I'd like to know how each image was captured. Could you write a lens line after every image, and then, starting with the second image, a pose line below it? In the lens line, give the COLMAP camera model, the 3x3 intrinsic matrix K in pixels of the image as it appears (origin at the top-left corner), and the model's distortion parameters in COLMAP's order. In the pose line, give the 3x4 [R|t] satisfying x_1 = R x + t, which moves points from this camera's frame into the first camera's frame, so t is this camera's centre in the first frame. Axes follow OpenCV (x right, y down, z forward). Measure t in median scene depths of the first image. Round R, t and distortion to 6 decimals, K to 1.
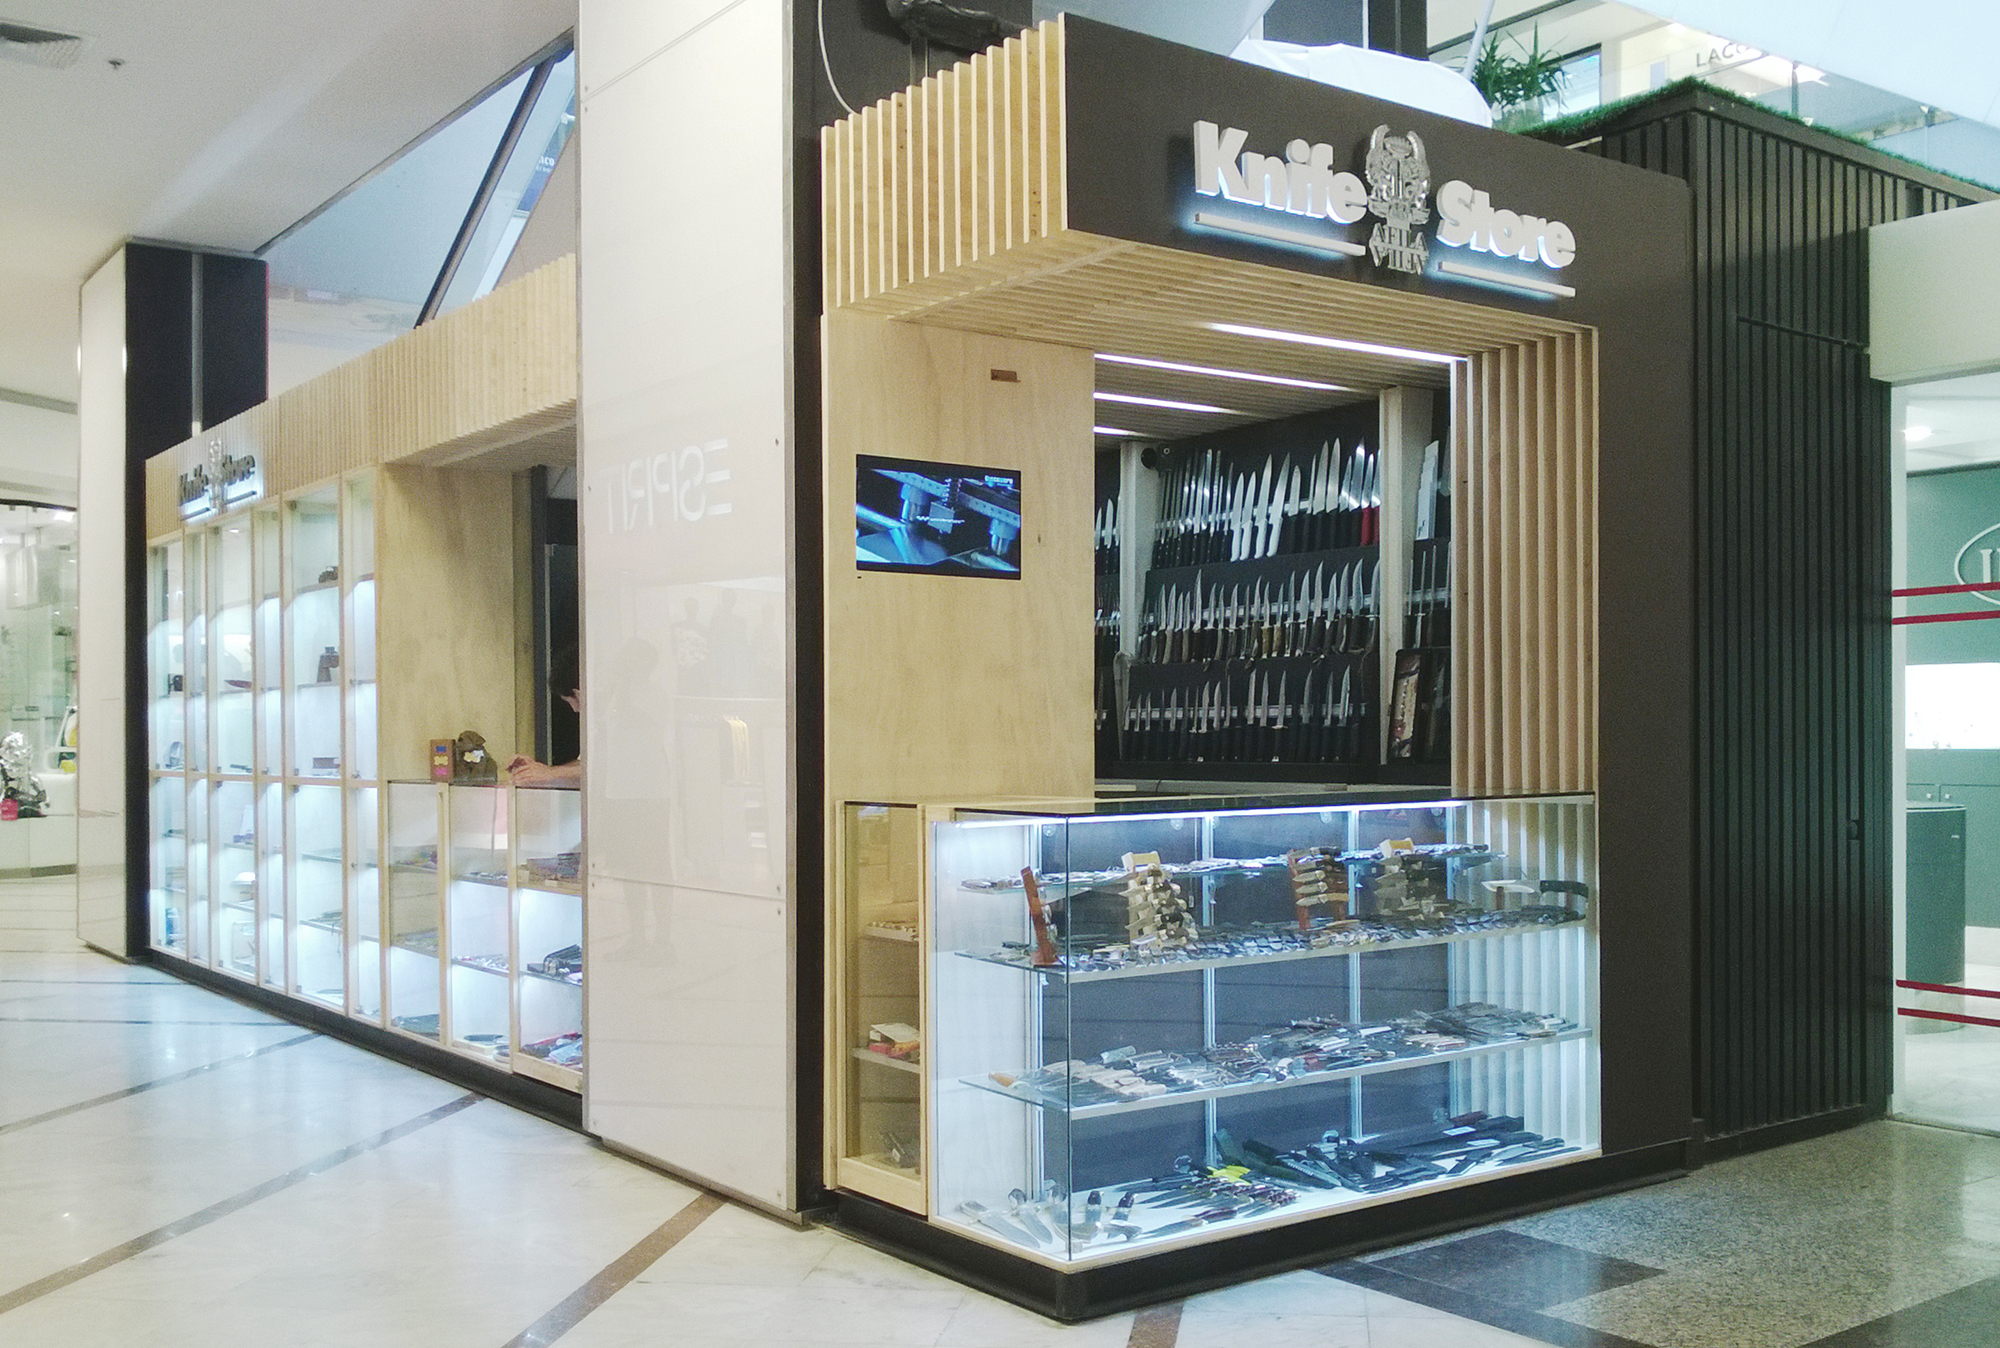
lens RADIAL K [[1985.8, 0, 1000.0], [0, 1985.8, 674.0], [0, 0, 1]] dist [-0.236649, -0.002980]
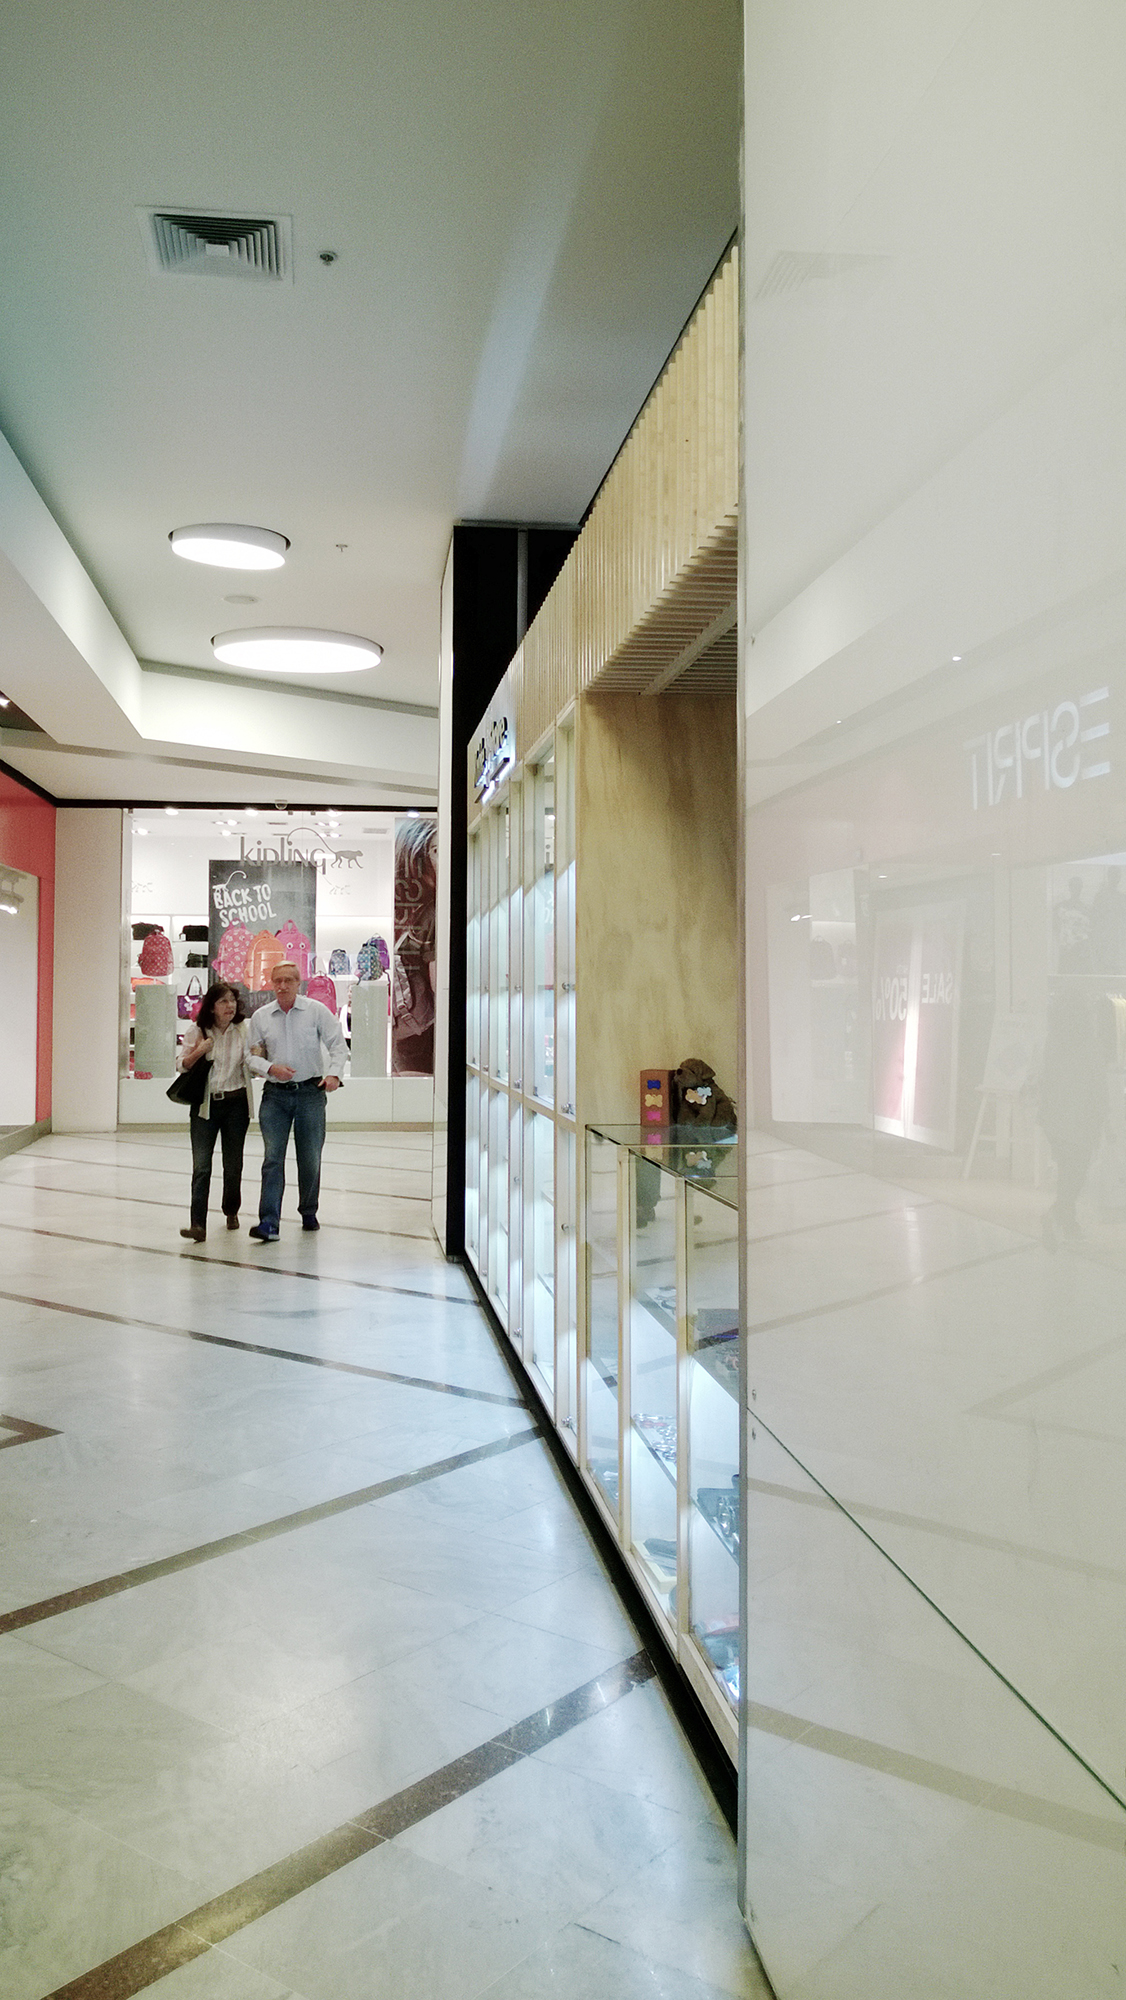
lens RADIAL K [[1556.6, 0, 563.0], [0, 1556.6, 1000.0], [0, 0, 1]] dist [0.051040, -0.001510]
pose [[0.885067, 0.007872, -0.465397, -0.040026], [0.008018, 0.999451, 0.032152, -0.009301], [0.465395, -0.032188, 0.884518, 0.388410]]
